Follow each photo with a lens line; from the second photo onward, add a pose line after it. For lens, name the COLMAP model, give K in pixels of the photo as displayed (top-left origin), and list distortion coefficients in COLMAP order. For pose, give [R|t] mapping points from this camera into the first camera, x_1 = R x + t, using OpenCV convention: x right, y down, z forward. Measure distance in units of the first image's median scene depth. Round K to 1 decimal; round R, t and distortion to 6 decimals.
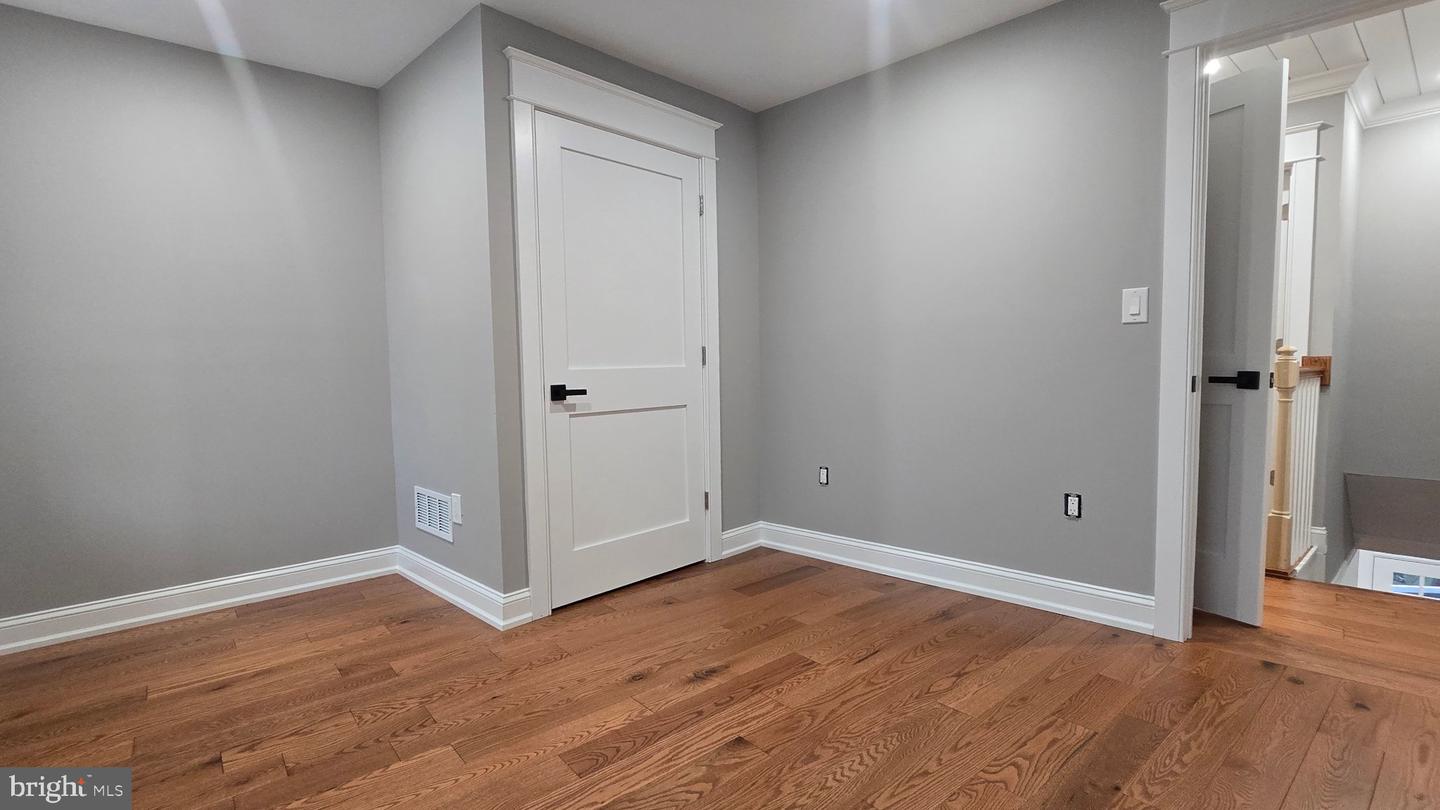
lens RADIAL K [[646.1, 0, 703.5], [0, 646.1, 406.6], [0, 0, 1]] dist [-0.002053, -0.000586]
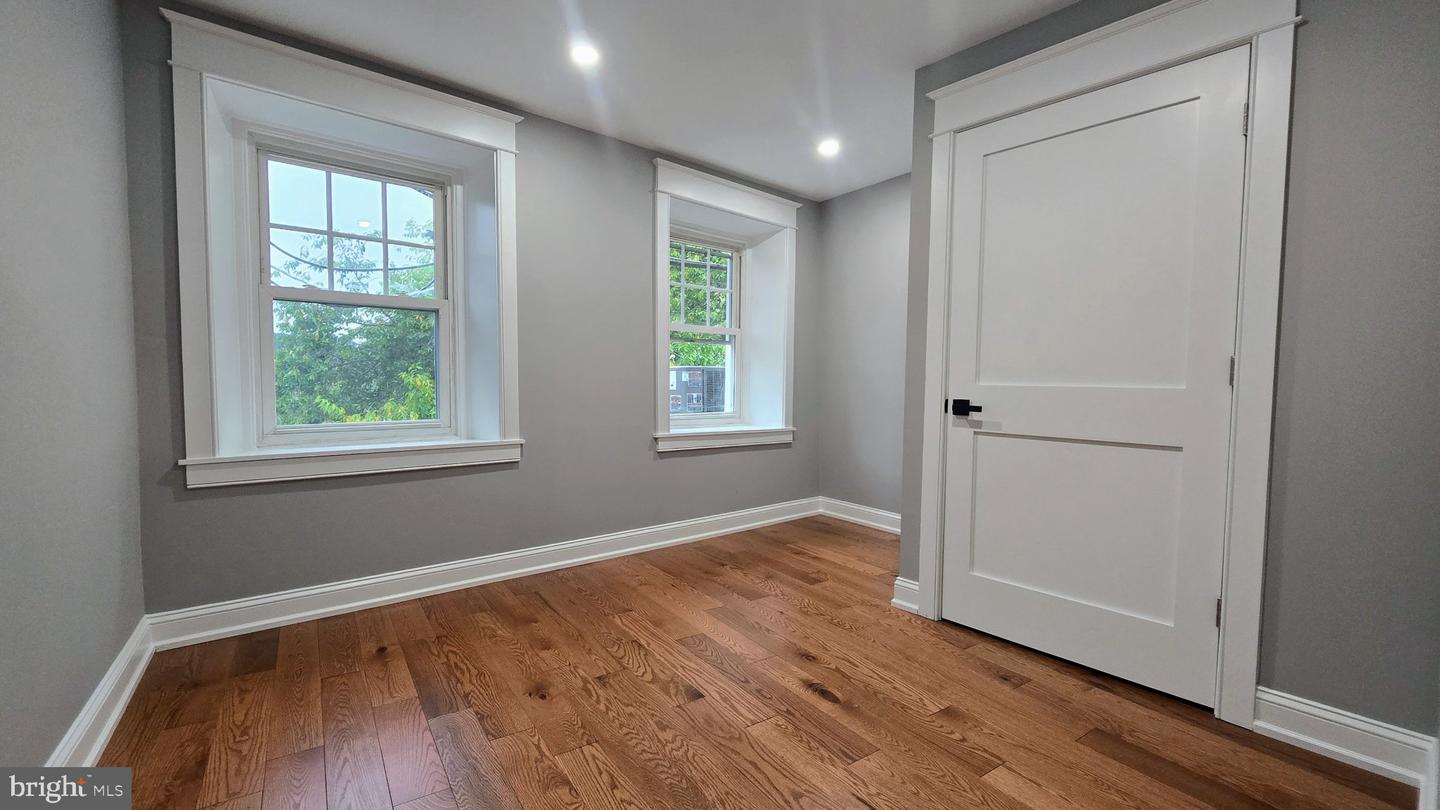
lens RADIAL K [[590.9, 0, 715.5], [0, 590.9, 408.9], [0, 0, 1]] dist [0.001265, -0.000370]
pose [[-0.082541, 0.068201, -0.994251, 0.826340], [-0.079643, 0.994013, 0.074796, -0.066544], [0.993400, 0.085358, -0.076616, 0.807644]]
